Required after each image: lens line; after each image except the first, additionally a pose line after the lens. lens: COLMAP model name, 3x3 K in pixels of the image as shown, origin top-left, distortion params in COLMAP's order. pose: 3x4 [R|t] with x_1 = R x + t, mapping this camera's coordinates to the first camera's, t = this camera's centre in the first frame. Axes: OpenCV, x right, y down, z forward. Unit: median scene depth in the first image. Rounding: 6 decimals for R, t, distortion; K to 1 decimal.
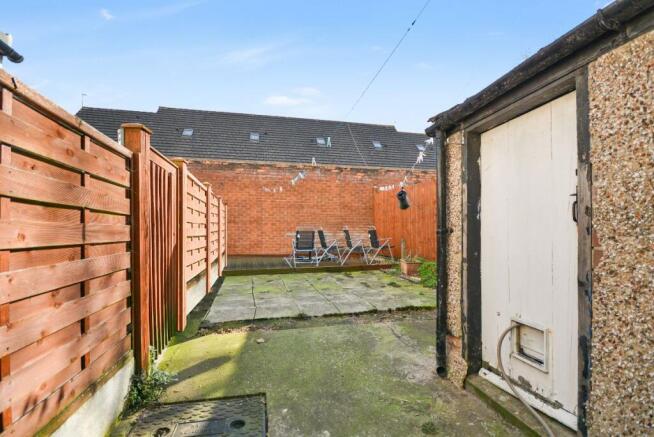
lens RADIAL K [[292.5, 0, 324.9], [0, 292.5, 222.6], [0, 0, 1]] dist [0.000488, -0.012695]
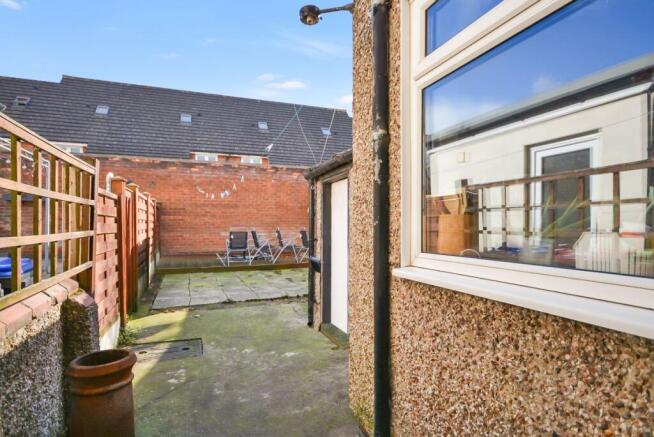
lens RADIAL K [[382.3, 0, 327.0], [0, 382.3, 218.5], [0, 0, 1]] dist [0.018423, 0.001522]
pose [[0.992411, 0.000664, 0.122963, 0.080606], [-0.003460, 0.999740, 0.022528, -0.052094], [-0.122916, -0.022783, 0.992156, -0.418856]]
